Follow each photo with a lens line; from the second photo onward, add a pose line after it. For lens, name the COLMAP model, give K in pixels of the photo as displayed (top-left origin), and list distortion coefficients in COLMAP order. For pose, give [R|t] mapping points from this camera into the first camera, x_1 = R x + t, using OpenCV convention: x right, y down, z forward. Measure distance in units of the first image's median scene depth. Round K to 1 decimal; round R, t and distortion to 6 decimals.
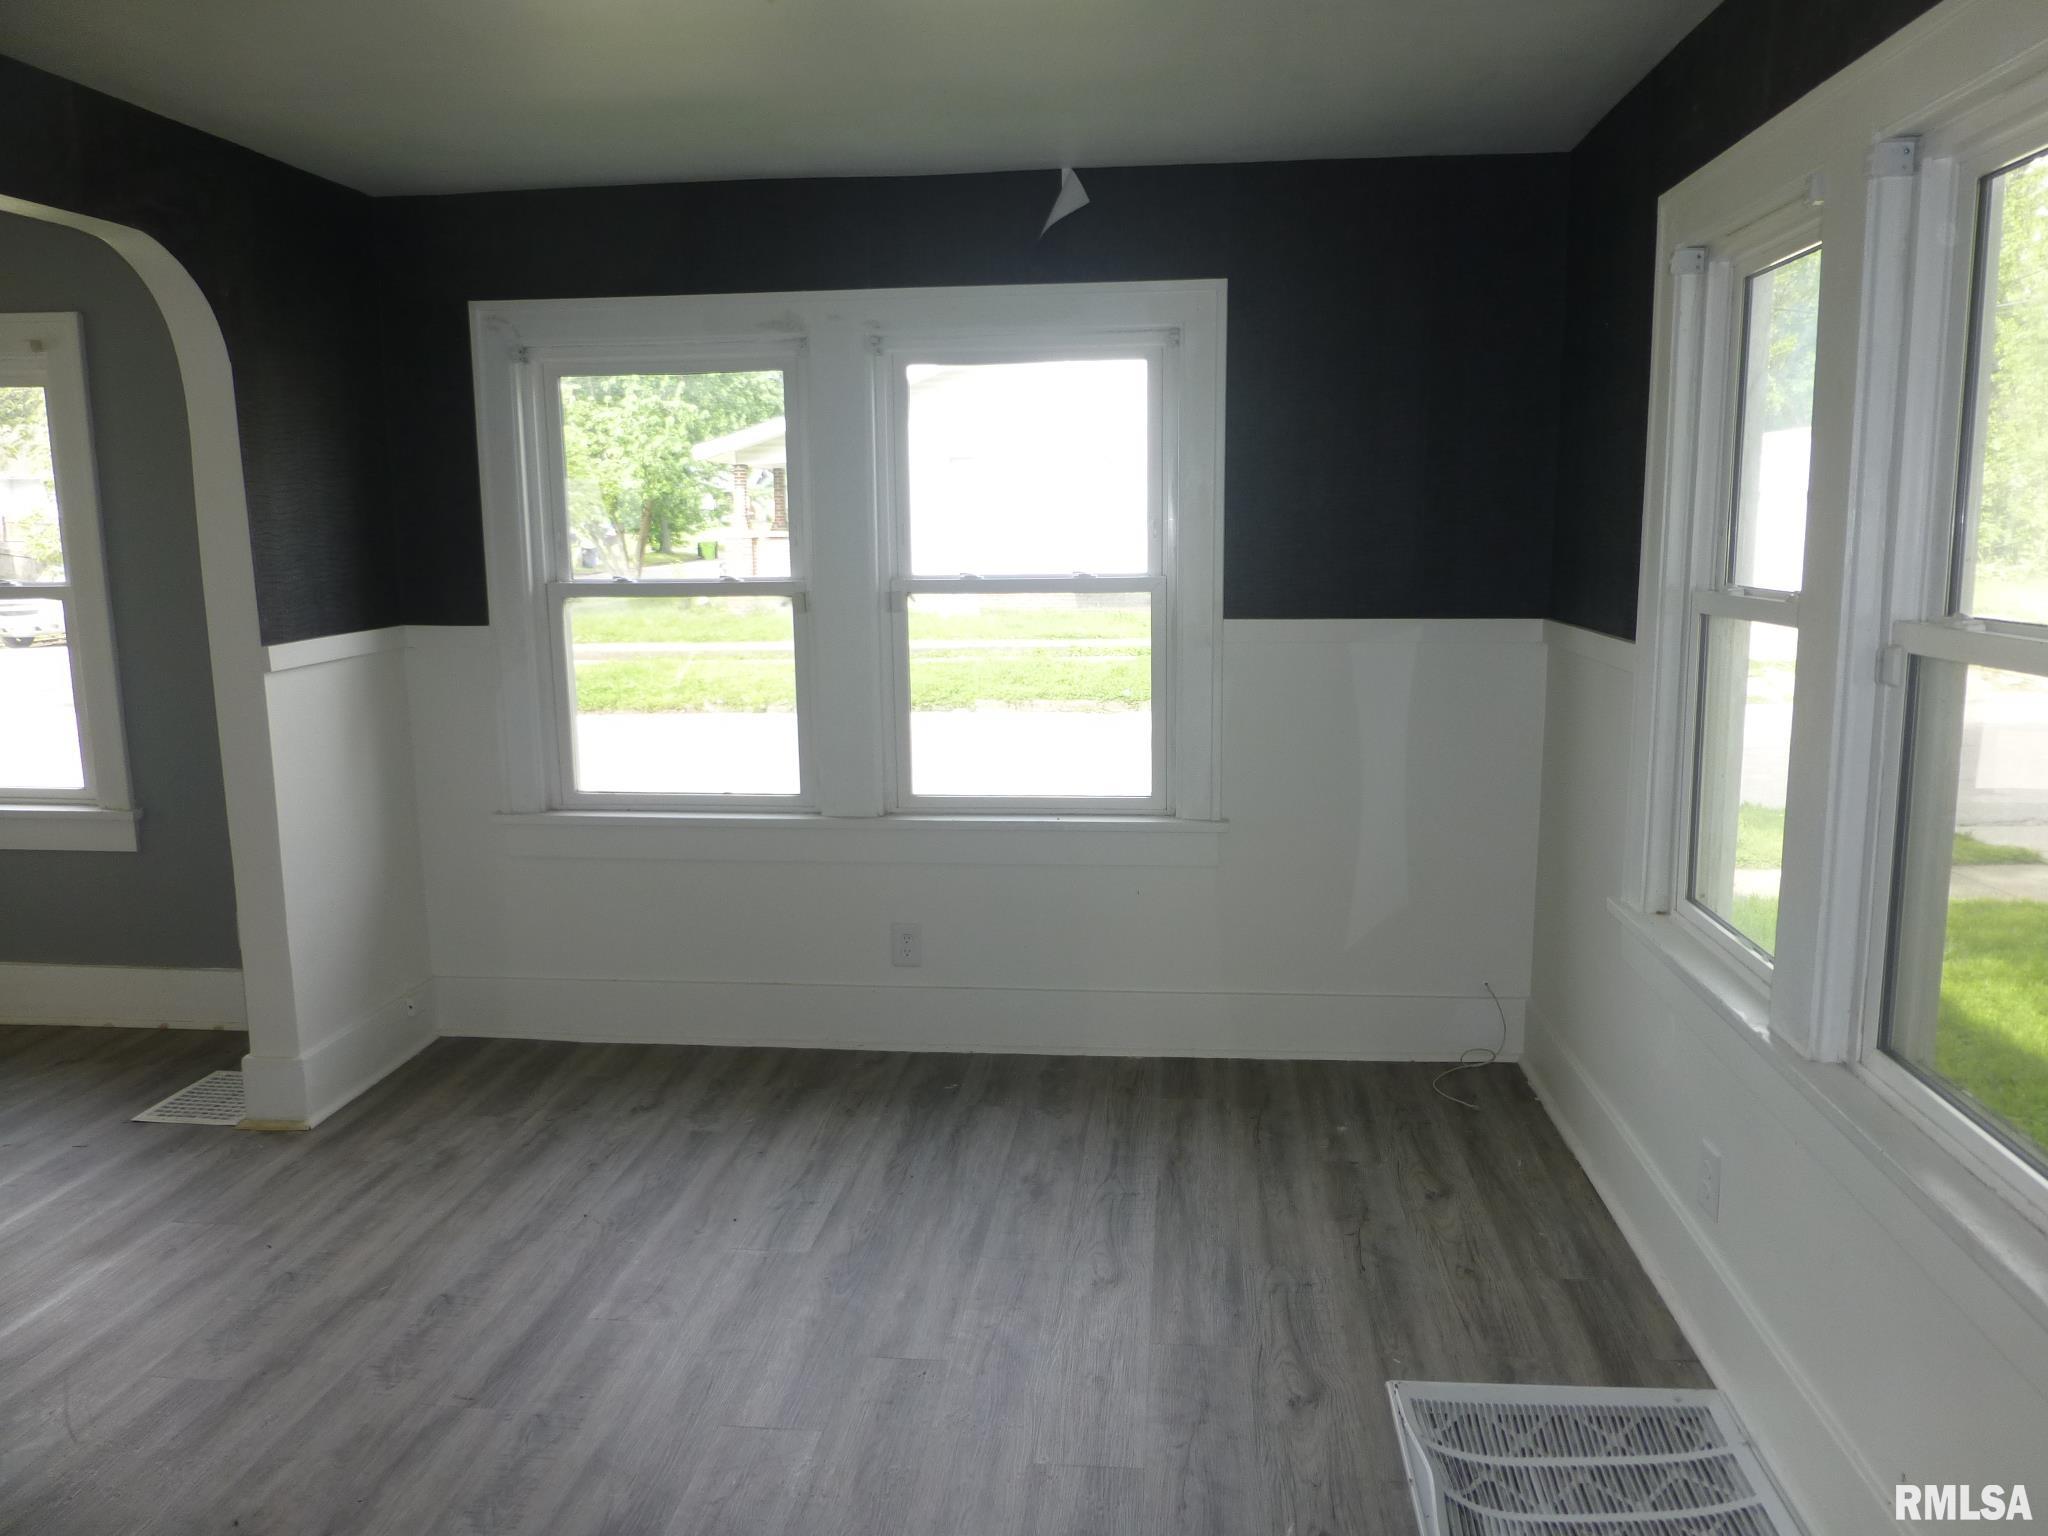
lens RADIAL K [[1475.4, 0, 1021.2], [0, 1475.4, 768.3], [0, 0, 1]] dist [-0.036041, 0.019114]
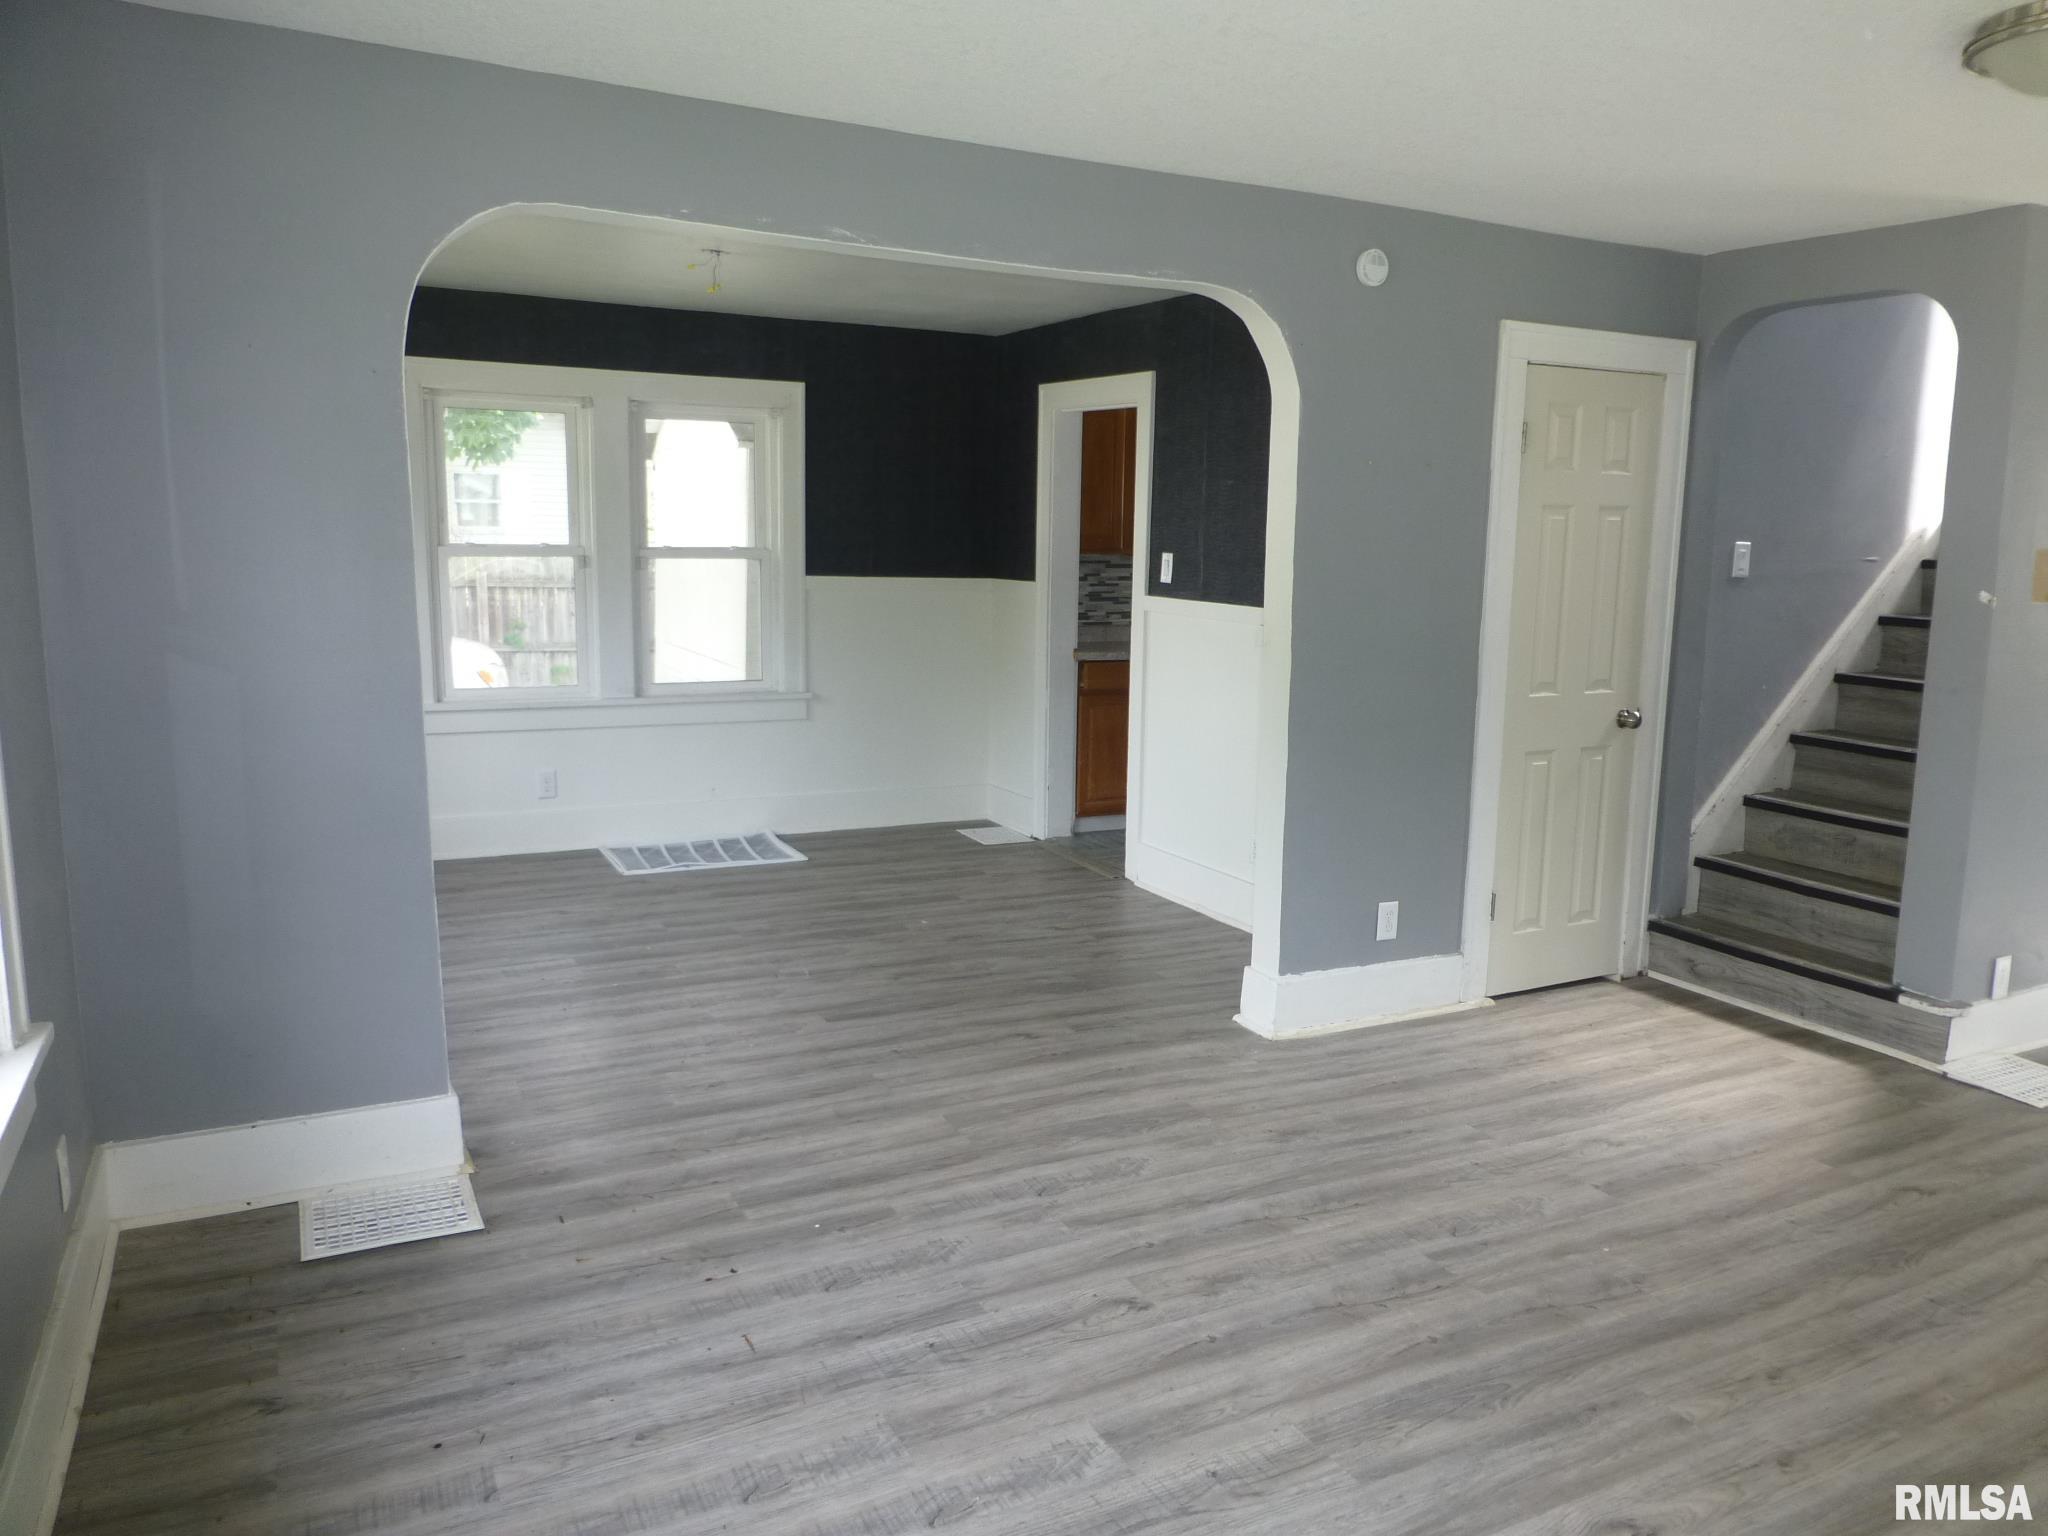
lens RADIAL K [[1475.4, 0, 1024.5], [0, 1475.4, 777.6], [0, 0, 1]] dist [-0.036041, 0.019114]
pose [[-0.547640, -0.134579, 0.825820, -1.443038], [0.125897, 0.962490, 0.240339, -0.162717], [-0.827188, 0.235587, -0.510155, 1.129314]]
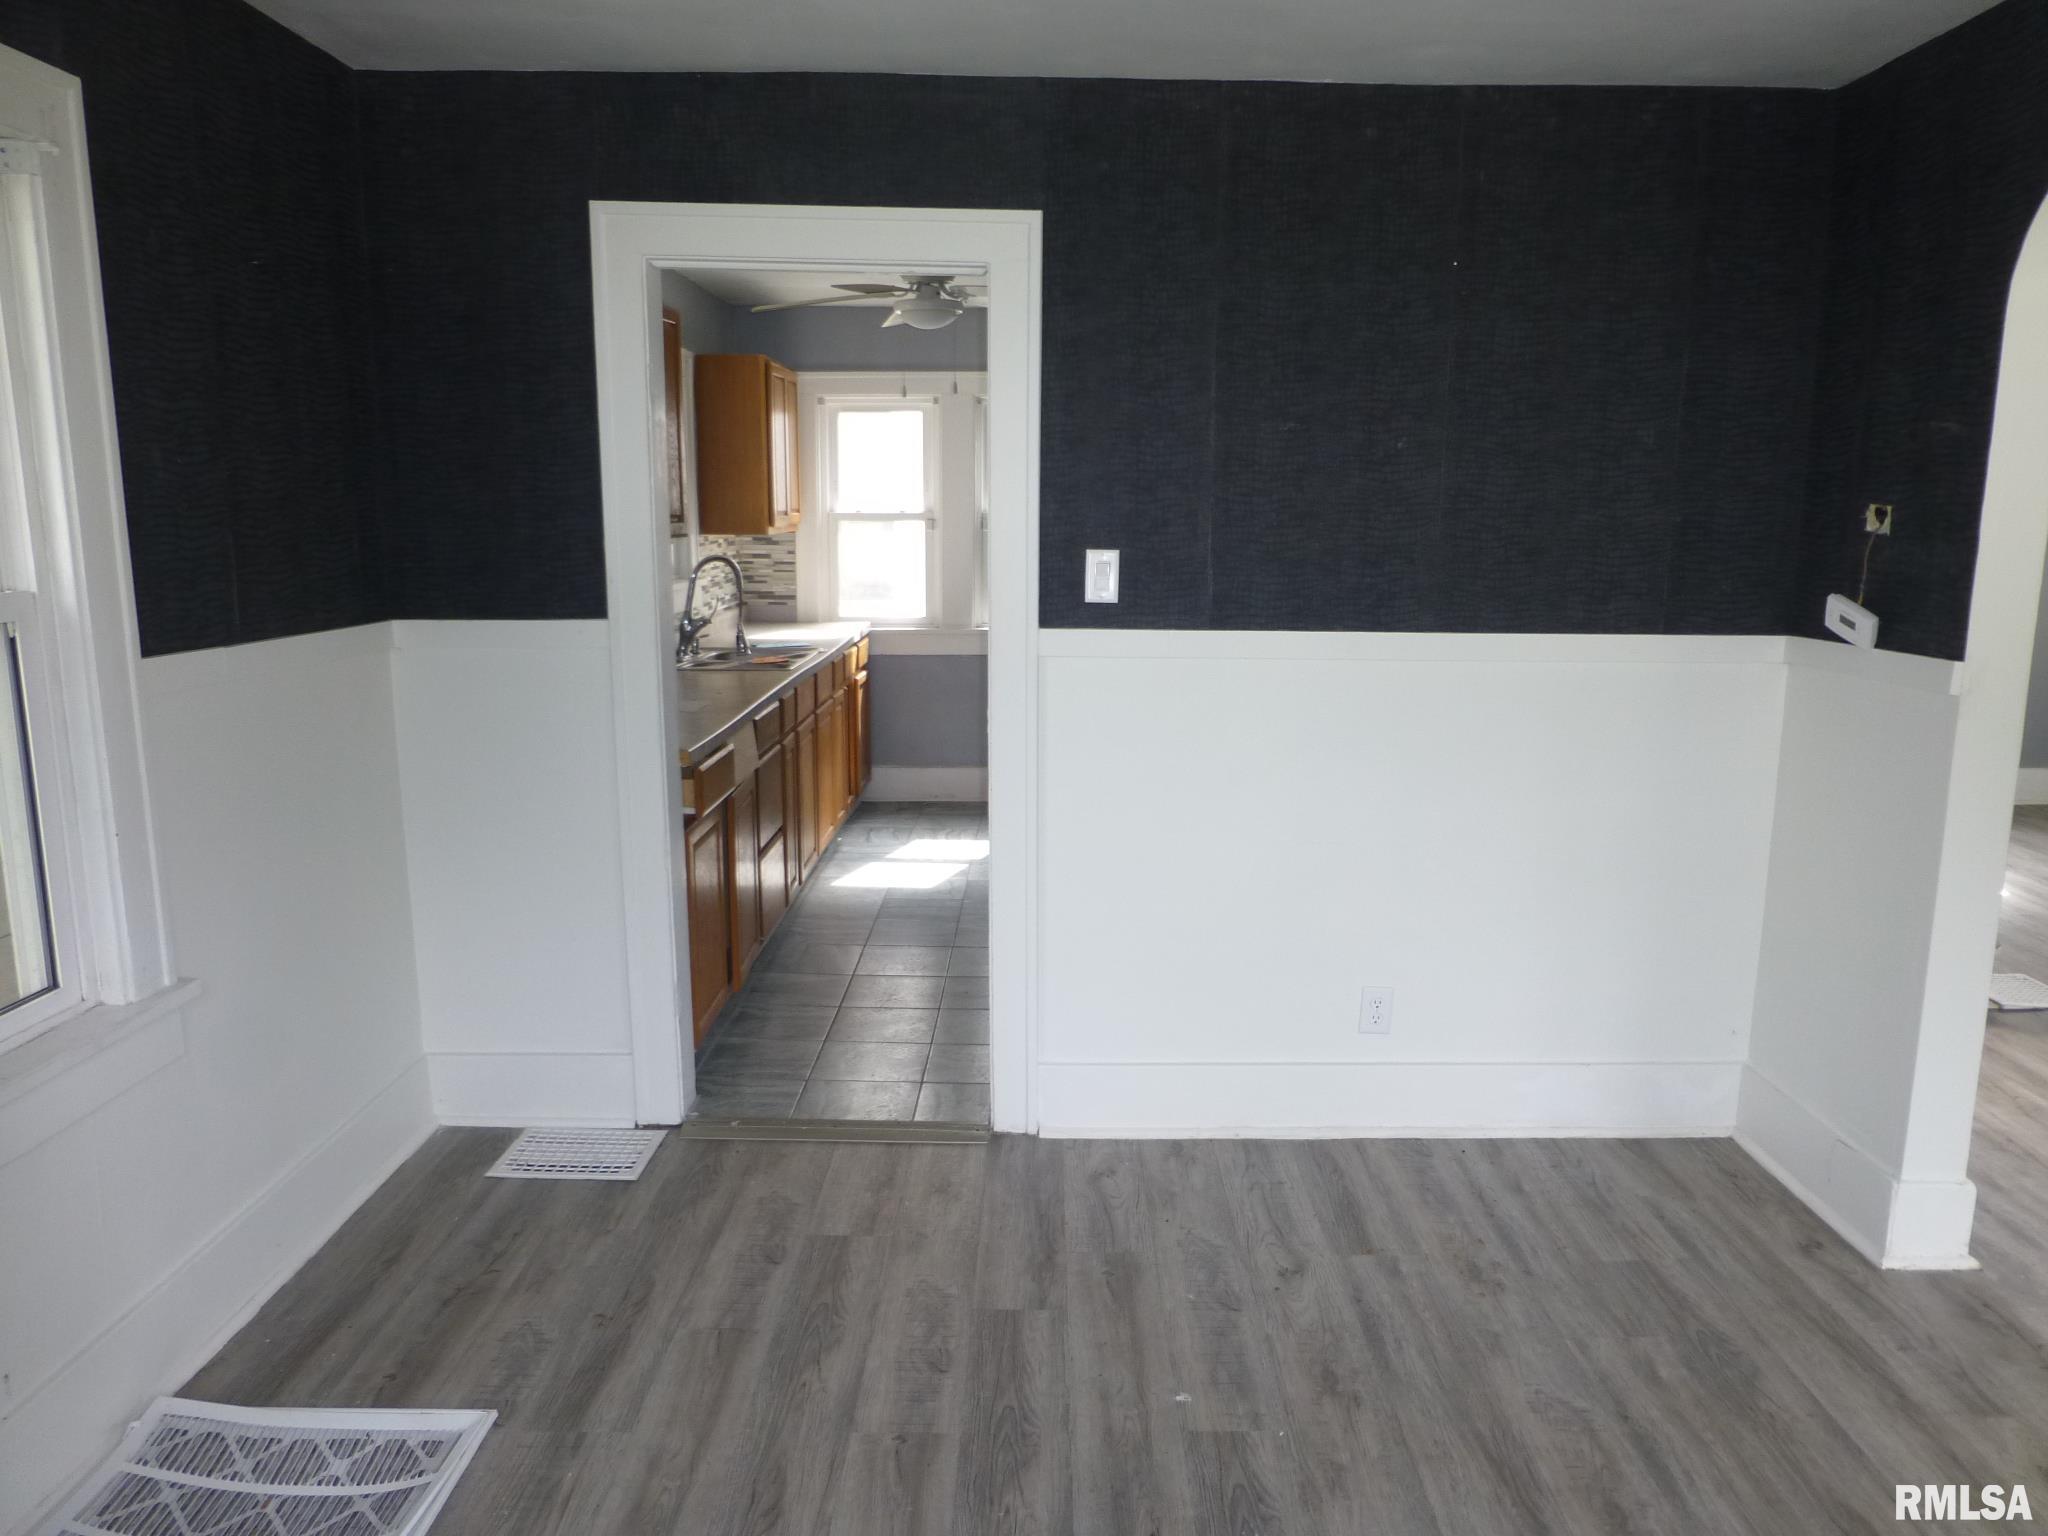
lens RADIAL K [[1475.4, 0, 1050.5], [0, 1475.4, 783.8], [0, 0, 1]] dist [-0.036041, 0.019114]
pose [[-0.993977, 0.028750, -0.105750, -0.036812], [-0.008532, 0.941744, 0.336222, -0.159484], [0.109256, 0.335100, -0.935827, 1.006600]]
